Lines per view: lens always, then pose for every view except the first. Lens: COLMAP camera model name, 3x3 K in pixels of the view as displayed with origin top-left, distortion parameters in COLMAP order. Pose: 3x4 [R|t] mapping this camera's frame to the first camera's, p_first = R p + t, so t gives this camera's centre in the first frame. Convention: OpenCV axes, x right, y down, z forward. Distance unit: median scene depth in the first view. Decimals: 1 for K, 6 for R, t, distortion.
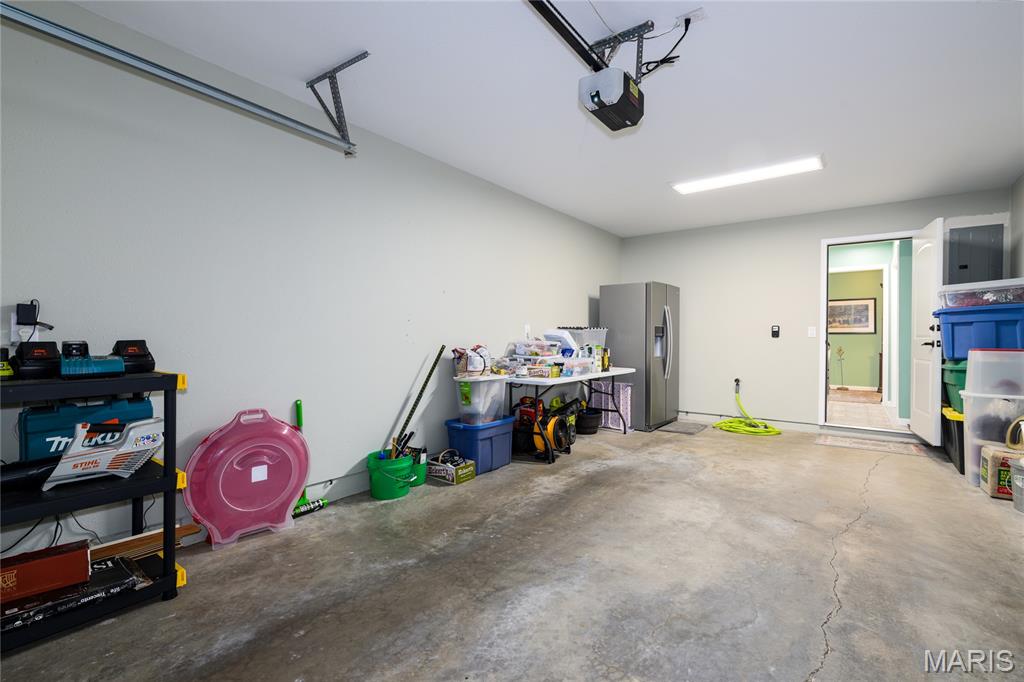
lens RADIAL K [[502.6, 0, 515.7], [0, 502.6, 340.0], [0, 0, 1]] dist [-0.000067, -0.000203]
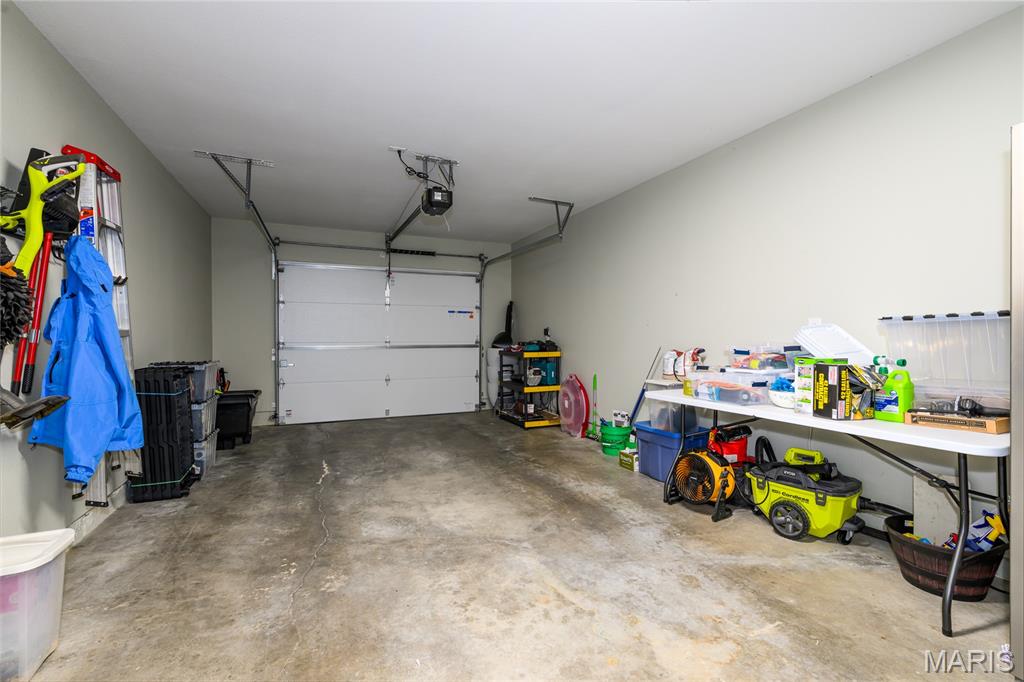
lens RADIAL K [[450.2, 0, 508.6], [0, 450.2, 336.1], [0, 0, 1]] dist [0.001675, 0.000126]
pose [[-0.529050, -0.002286, -0.848587, 0.985747], [-0.002779, 0.999996, -0.000961, -0.010744], [0.848586, 0.001849, -0.529054, 1.456422]]
